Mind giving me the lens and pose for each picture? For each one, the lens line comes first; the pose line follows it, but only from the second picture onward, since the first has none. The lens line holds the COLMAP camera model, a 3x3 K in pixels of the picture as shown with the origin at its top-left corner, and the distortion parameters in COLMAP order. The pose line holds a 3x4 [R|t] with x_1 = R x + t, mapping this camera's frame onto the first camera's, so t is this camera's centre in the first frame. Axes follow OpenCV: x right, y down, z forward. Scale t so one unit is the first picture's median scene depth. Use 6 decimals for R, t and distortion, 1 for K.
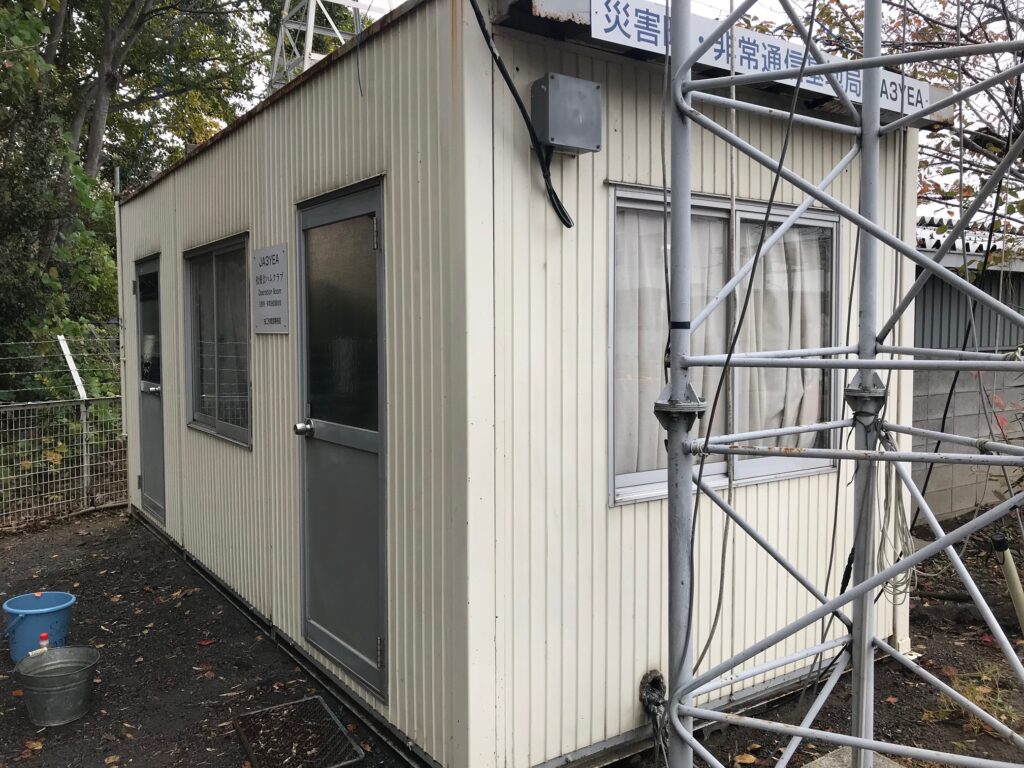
lens RADIAL K [[856.4, 0, 521.7], [0, 856.4, 374.9], [0, 0, 1]] dist [0.007352, 0.014792]
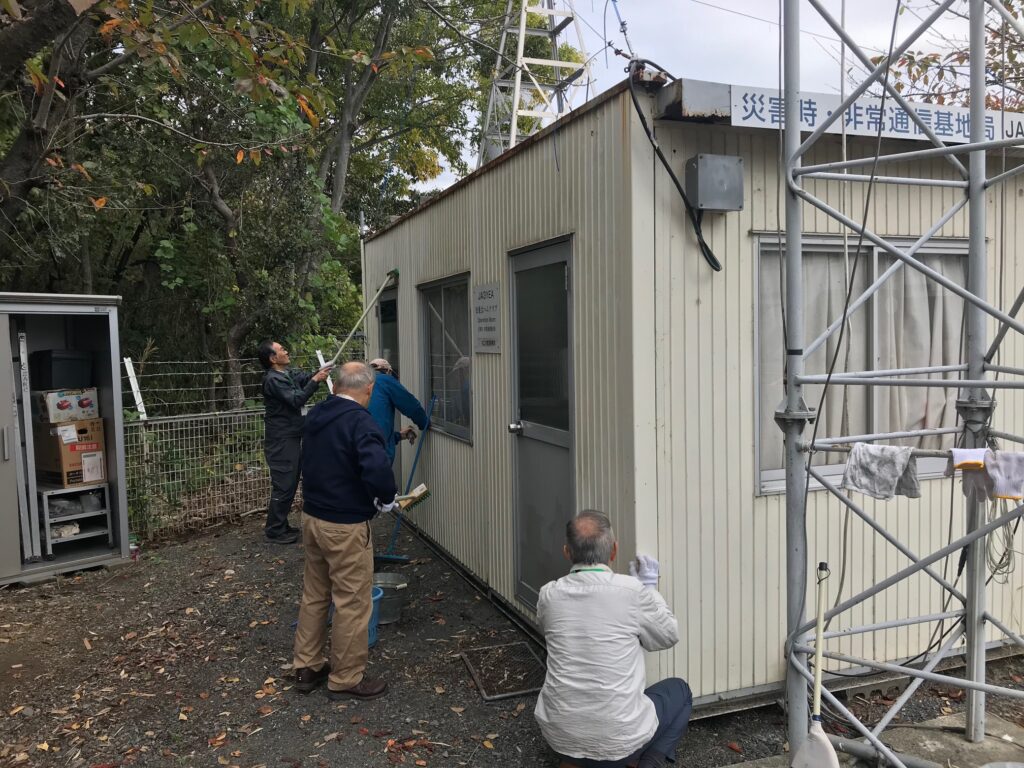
lens RADIAL K [[856.4, 0, 504.4], [0, 856.4, 382.4], [0, 0, 1]] dist [0.007352, 0.014792]
pose [[0.967439, -0.001041, -0.253101, 0.065997], [0.002203, 0.999988, 0.004306, -0.013994], [0.253093, -0.004724, 0.967430, -0.279800]]
